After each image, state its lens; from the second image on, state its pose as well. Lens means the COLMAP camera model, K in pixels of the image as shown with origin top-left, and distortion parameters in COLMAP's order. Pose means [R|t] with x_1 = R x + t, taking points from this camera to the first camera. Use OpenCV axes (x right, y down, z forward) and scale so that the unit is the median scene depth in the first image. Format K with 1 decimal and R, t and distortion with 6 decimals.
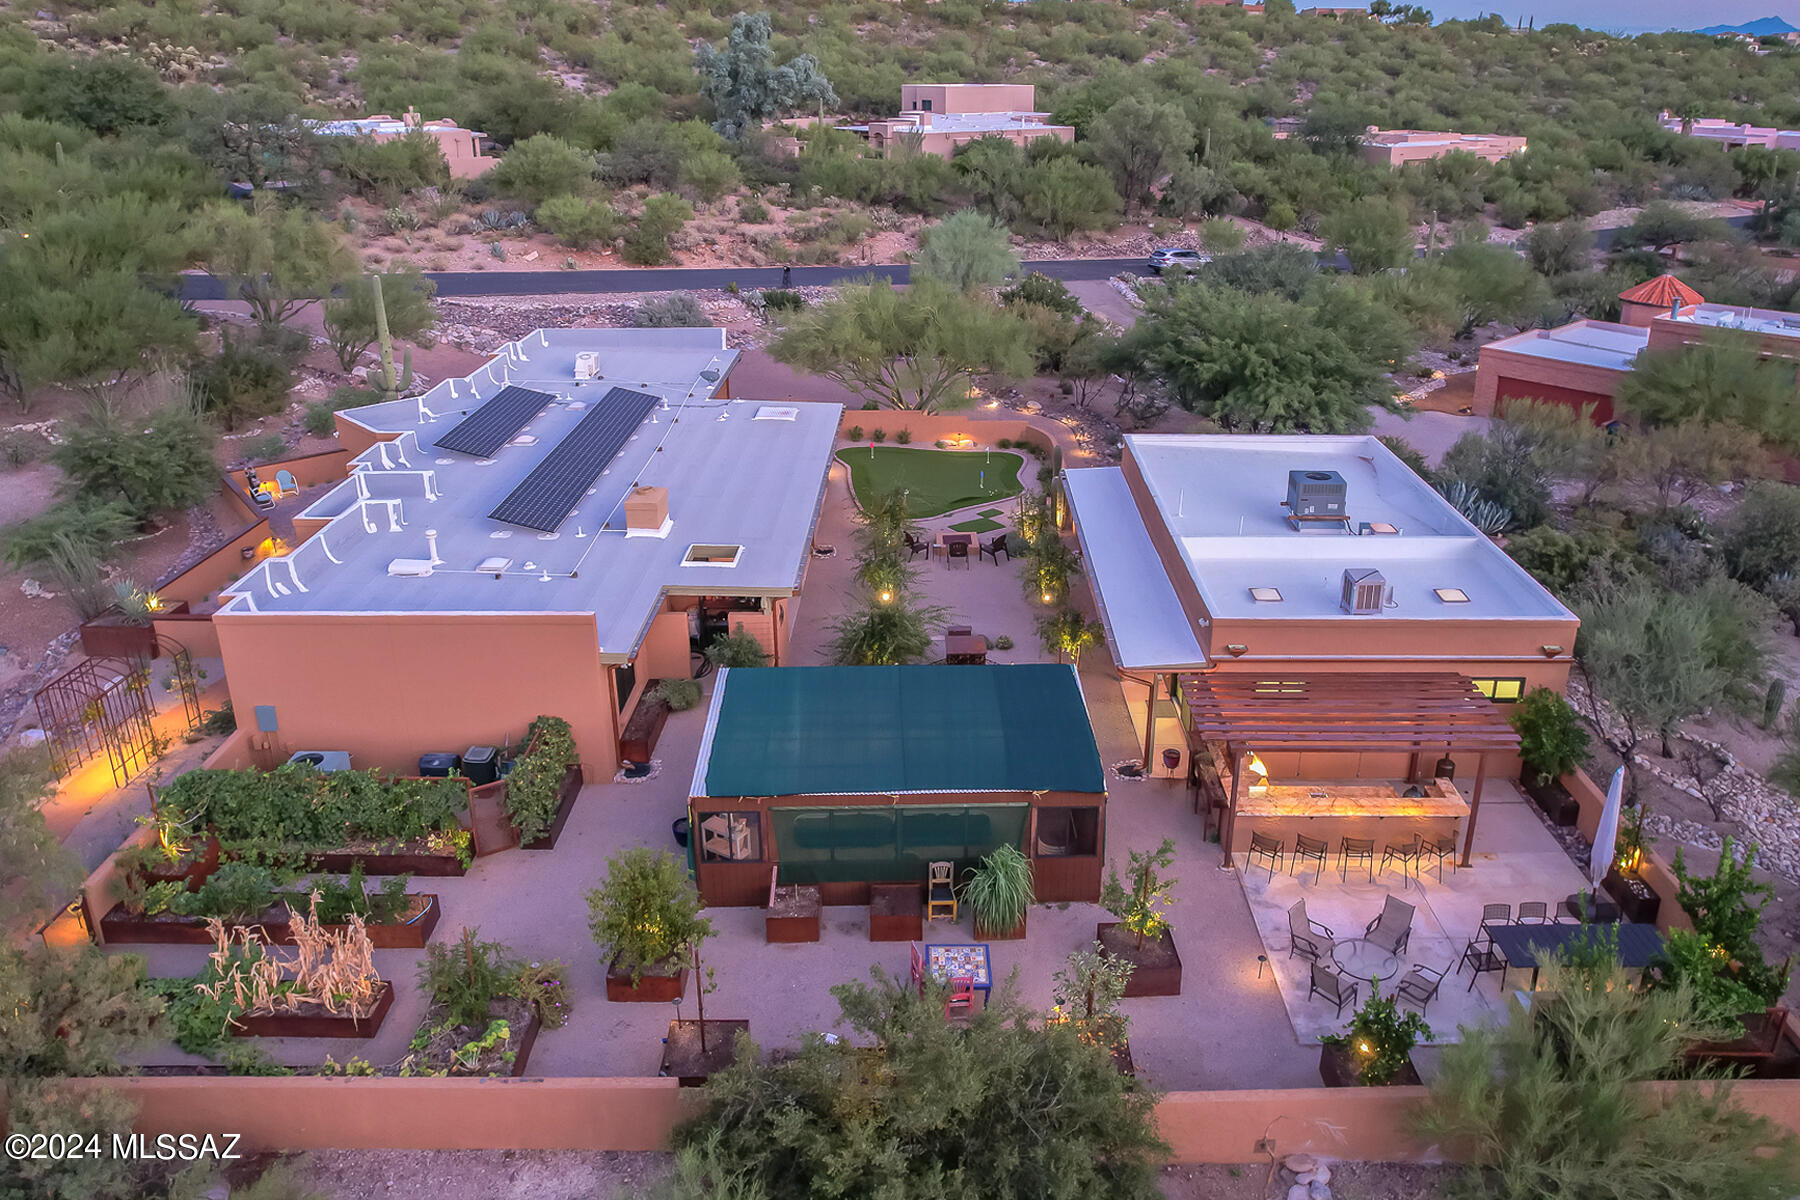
lens RADIAL K [[1157.3, 0, 922.1], [0, 1157.3, 599.9], [0, 0, 1]] dist [-0.032152, 0.003775]
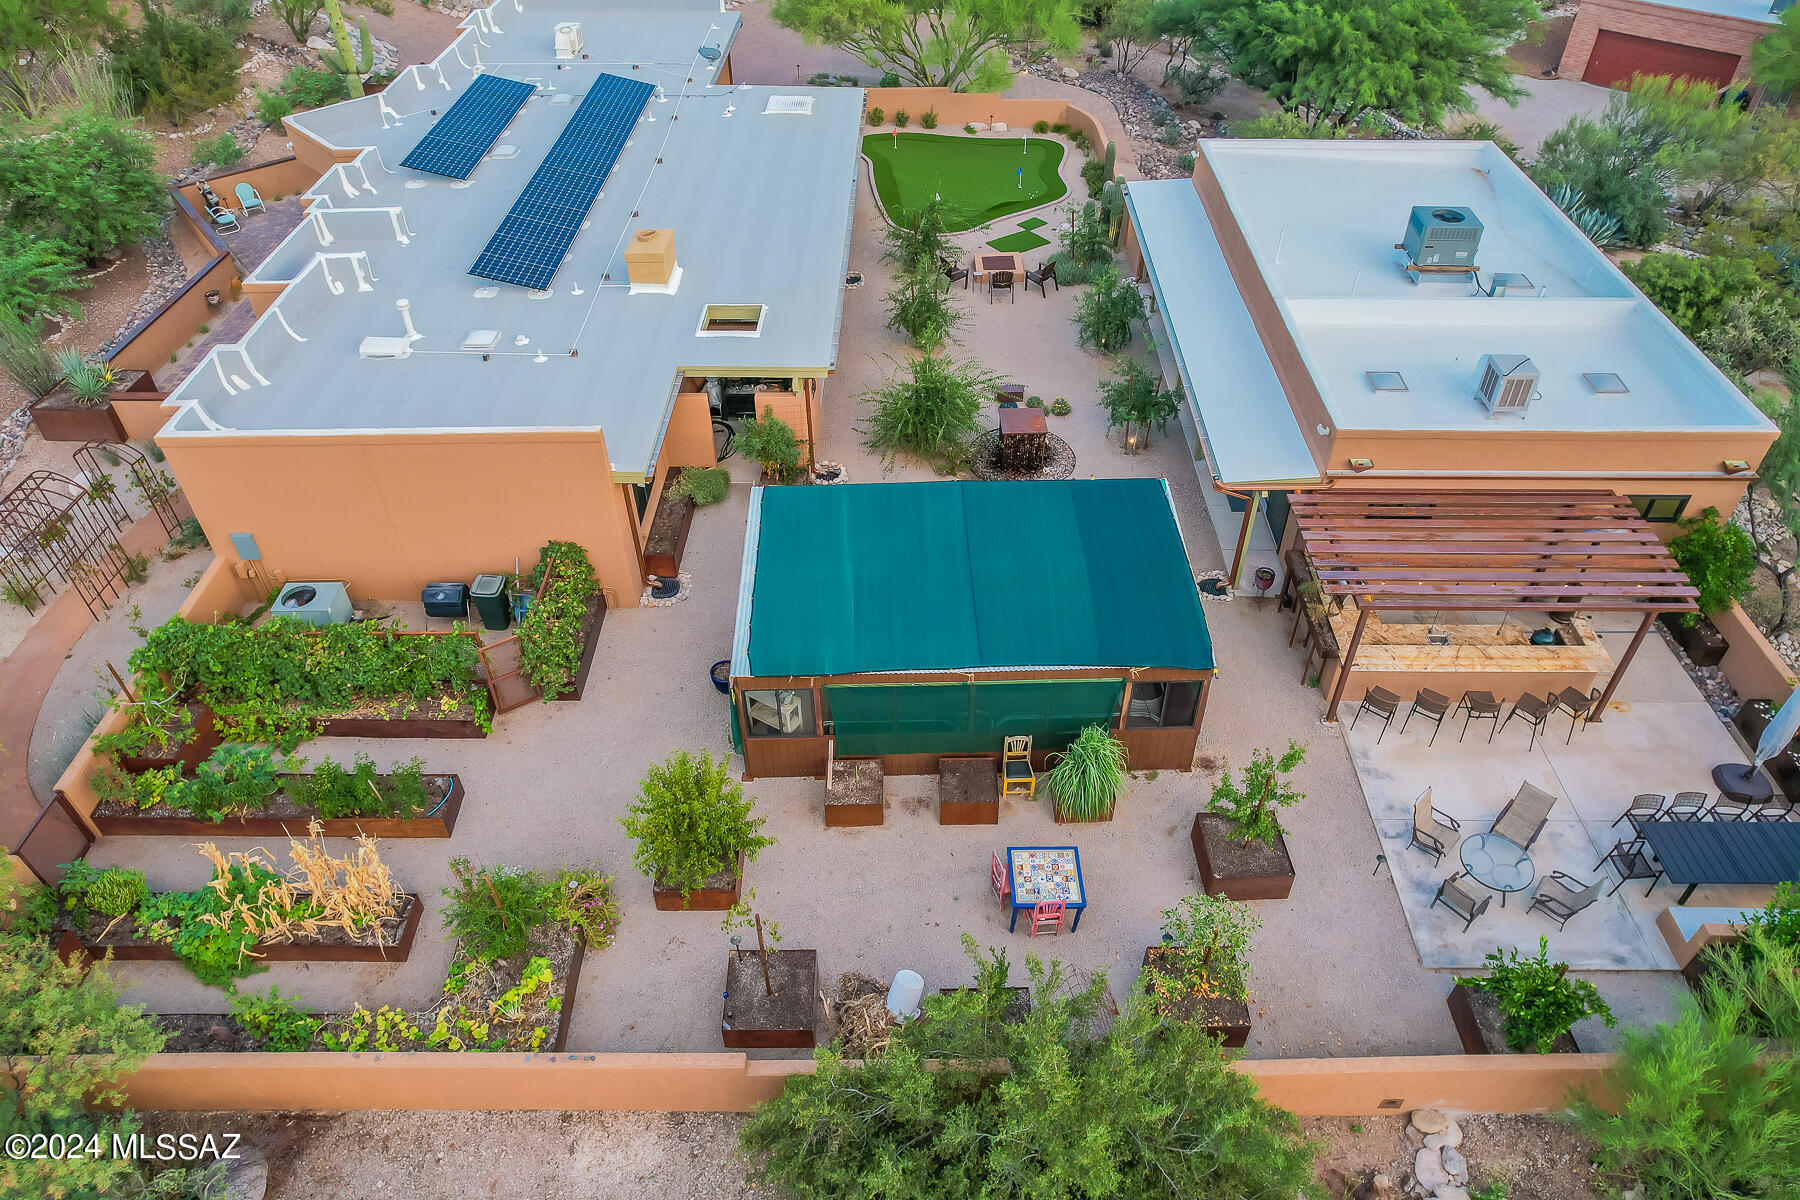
lens RADIAL K [[1059.3, 0, 900.0], [0, 1059.3, 600.0], [0, 0, 1]] dist [-0.069176, 0.056688]
pose [[0.999846, -0.001792, -0.017434, -0.048984], [0.007445, 0.943981, 0.329915, -0.112904], [0.015866, -0.329994, 0.943850, 0.222016]]
